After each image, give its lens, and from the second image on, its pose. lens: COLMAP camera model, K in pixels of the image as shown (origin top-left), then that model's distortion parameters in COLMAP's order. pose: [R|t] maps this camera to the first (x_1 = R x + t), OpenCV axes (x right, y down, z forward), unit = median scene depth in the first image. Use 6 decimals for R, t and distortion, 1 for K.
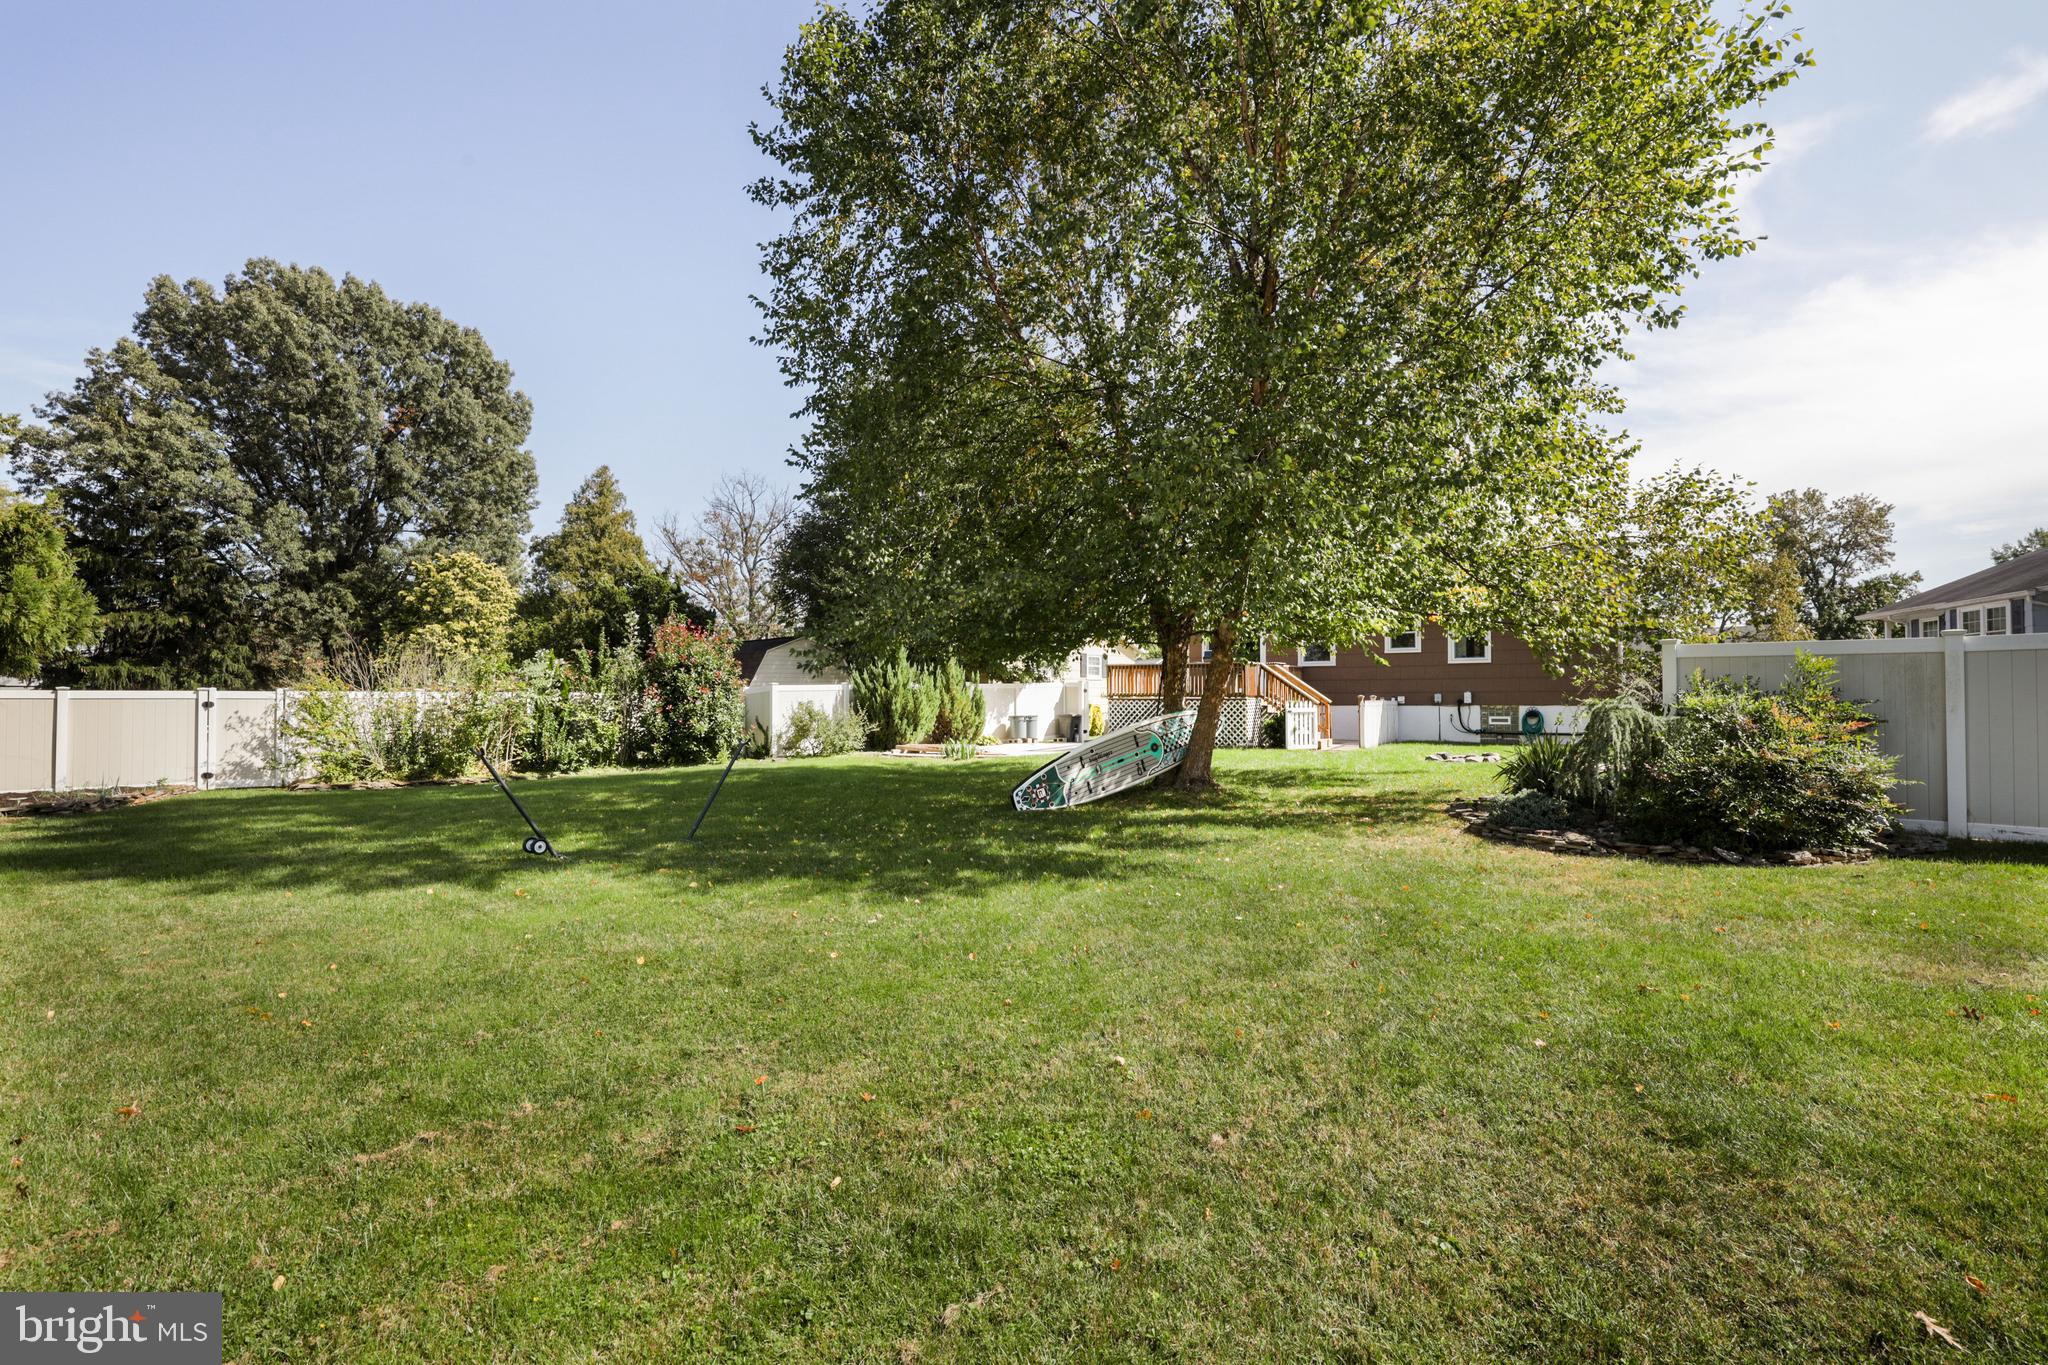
lens RADIAL K [[947.1, 0, 1029.1], [0, 947.1, 691.9], [0, 0, 1]] dist [-0.023847, 0.008870]
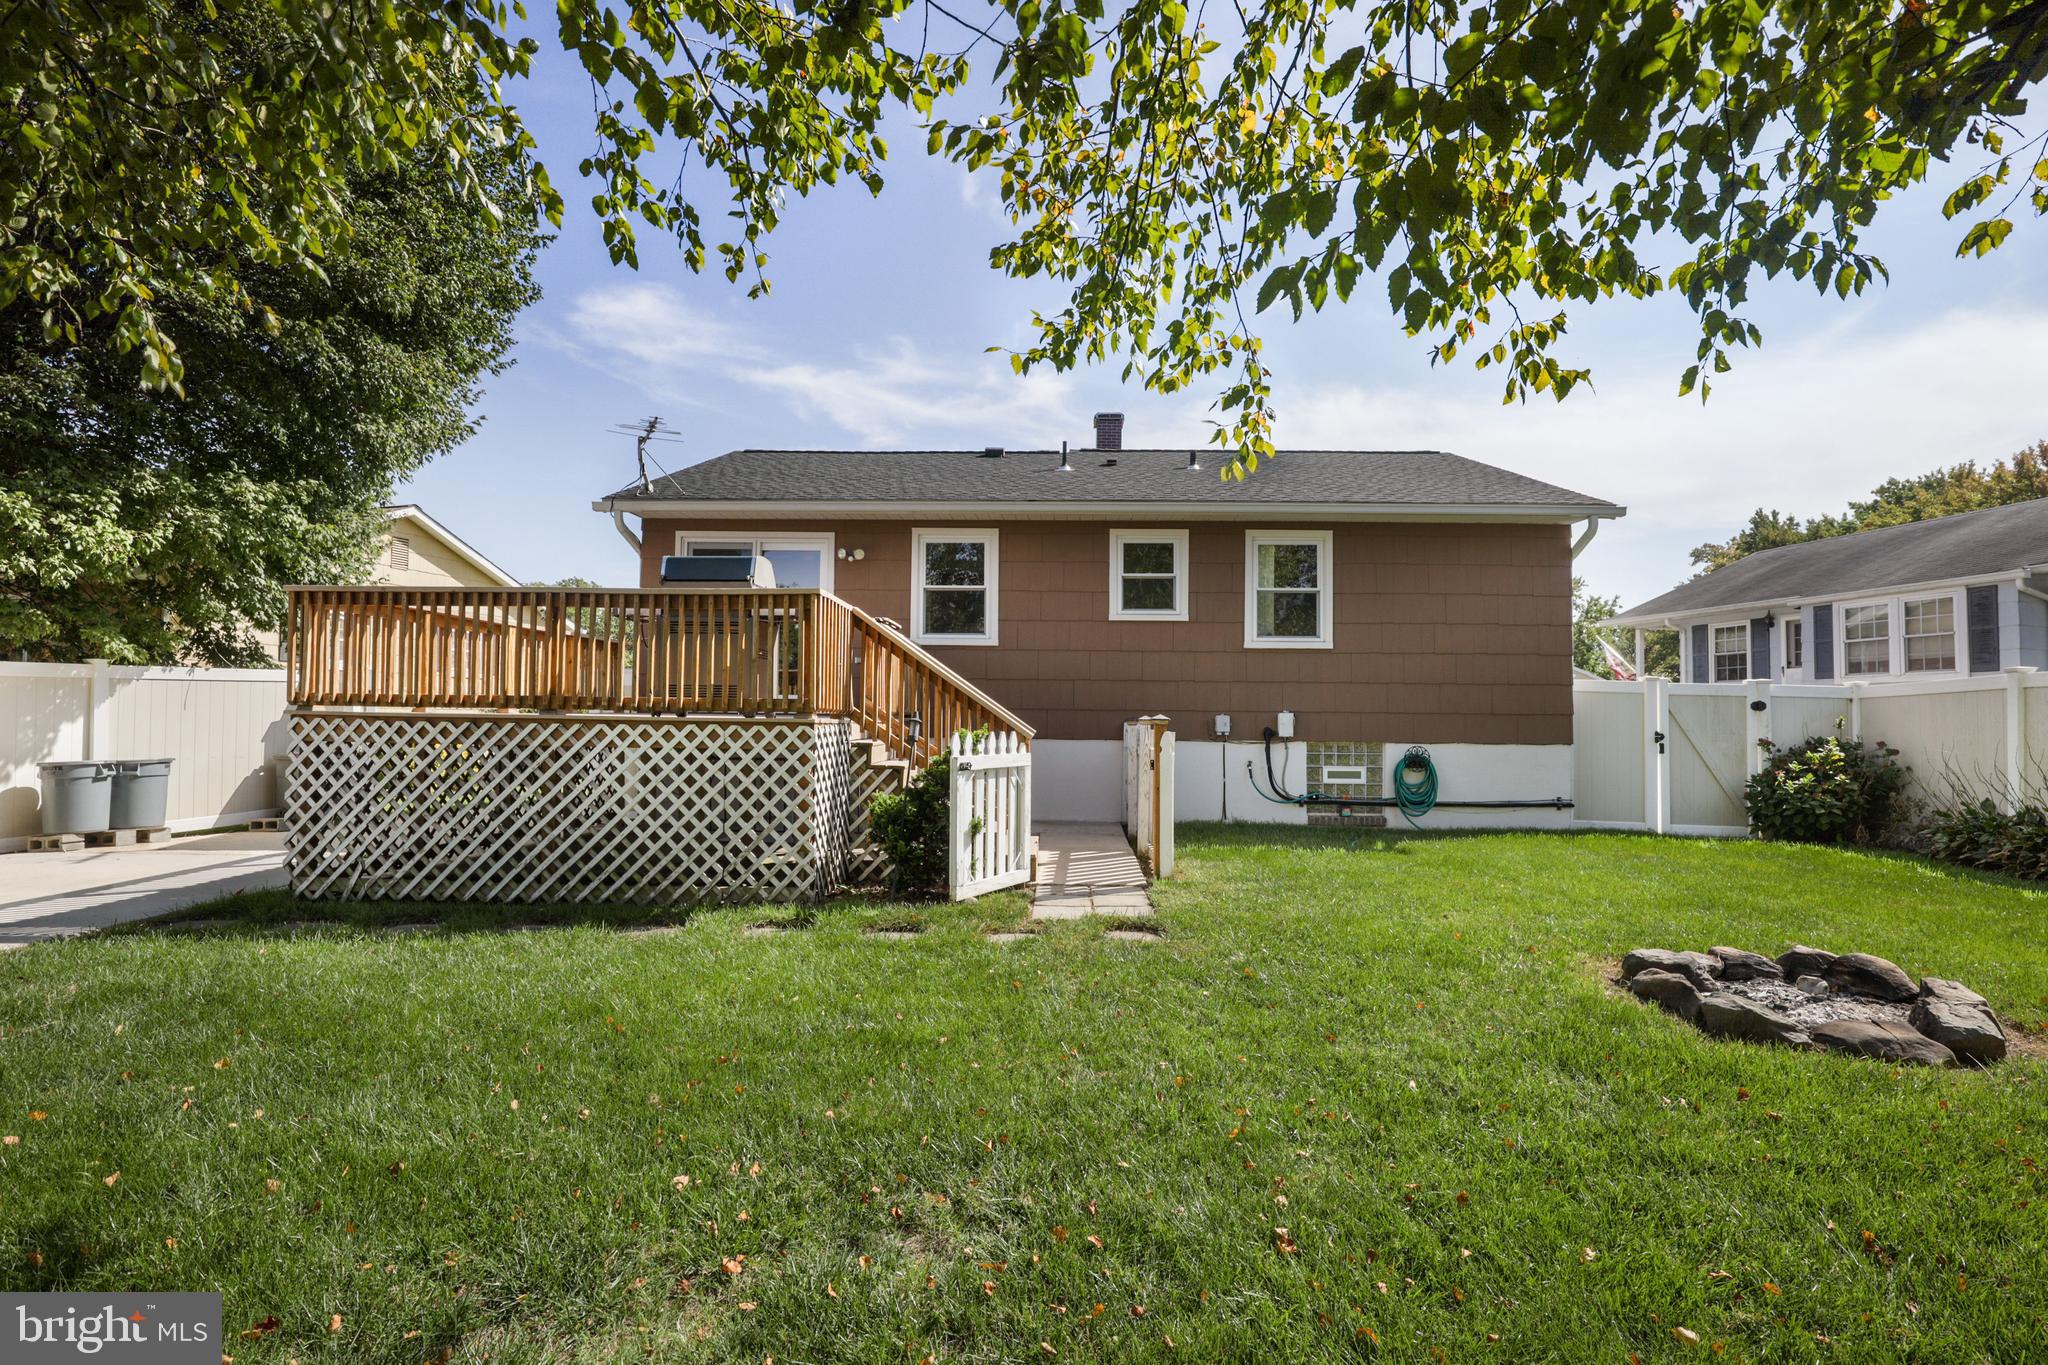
lens RADIAL K [[947.1, 0, 1029.1], [0, 947.1, 691.9], [0, 0, 1]] dist [-0.023847, 0.008870]
pose [[0.866908, 0.027771, 0.497694, 0.129537], [-0.017862, 0.999536, -0.024659, 0.003704], [-0.498148, 0.012487, 0.867002, 0.648783]]
